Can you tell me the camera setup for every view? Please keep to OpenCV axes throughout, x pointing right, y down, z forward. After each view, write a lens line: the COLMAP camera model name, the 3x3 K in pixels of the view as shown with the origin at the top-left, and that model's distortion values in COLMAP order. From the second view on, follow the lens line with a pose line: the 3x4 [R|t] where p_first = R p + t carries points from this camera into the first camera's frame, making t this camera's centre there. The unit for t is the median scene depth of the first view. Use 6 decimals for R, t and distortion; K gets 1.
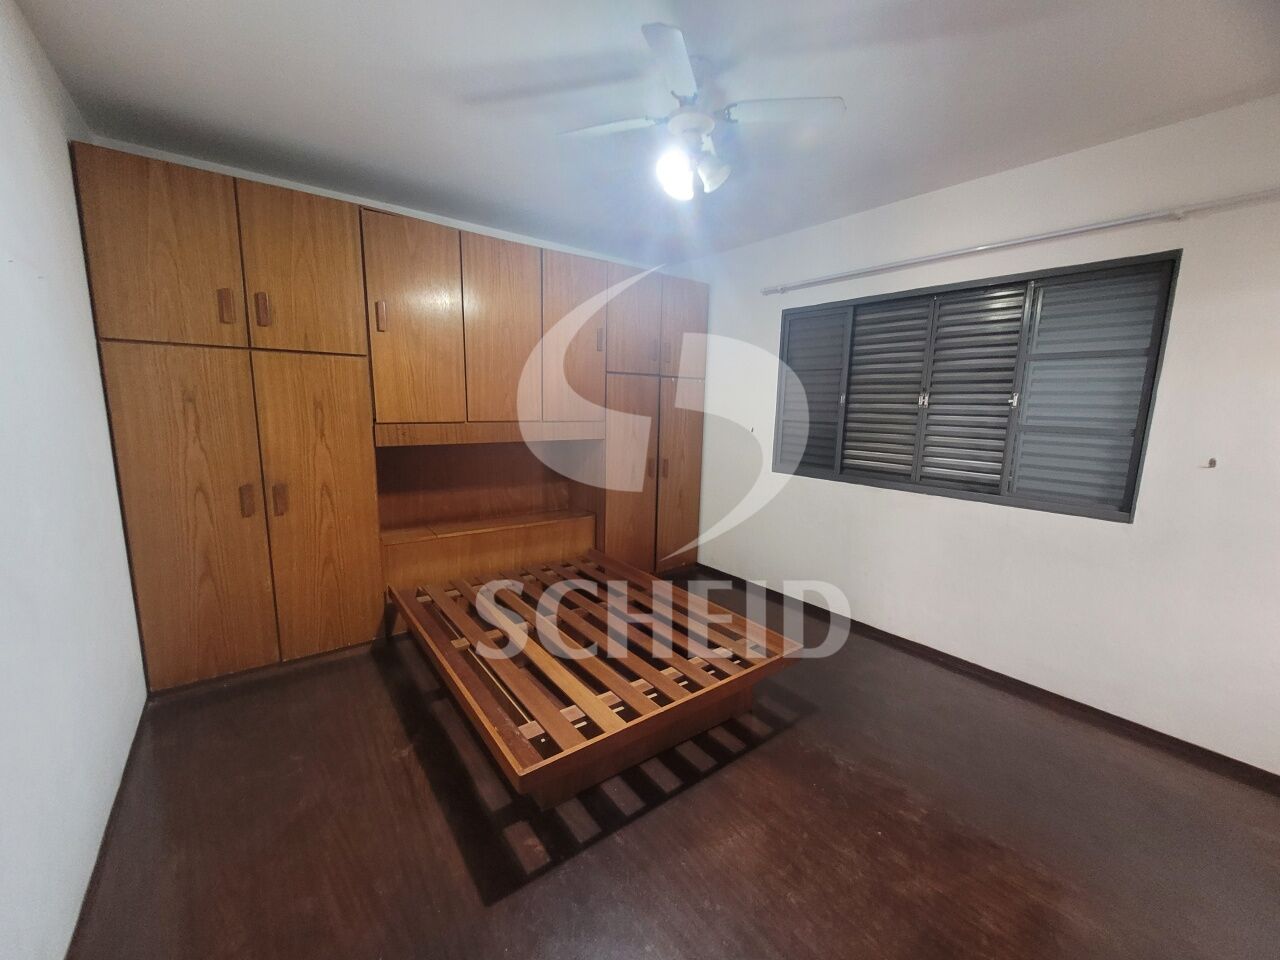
lens RADIAL K [[499.6, 0, 643.2], [0, 499.6, 478.2], [0, 0, 1]] dist [-0.002254, 0.001762]
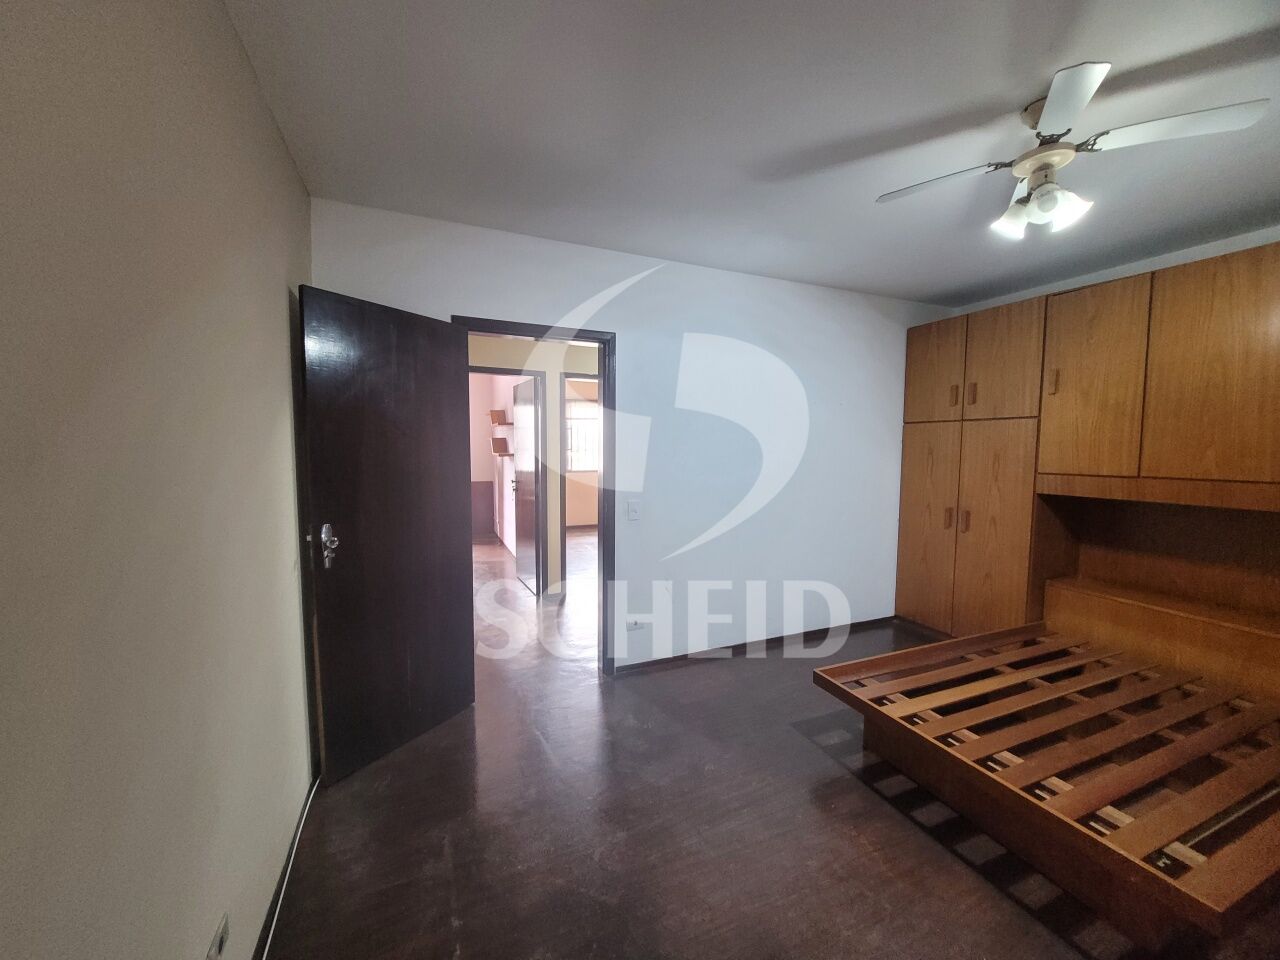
lens RADIAL K [[499.6, 0, 643.8], [0, 499.6, 479.4], [0, 0, 1]] dist [-0.002254, 0.001762]
pose [[-0.261221, 0.047961, -0.964087, 0.911626], [-0.152410, 0.984187, 0.090257, -0.066593], [0.953171, 0.170513, -0.249781, 0.454084]]
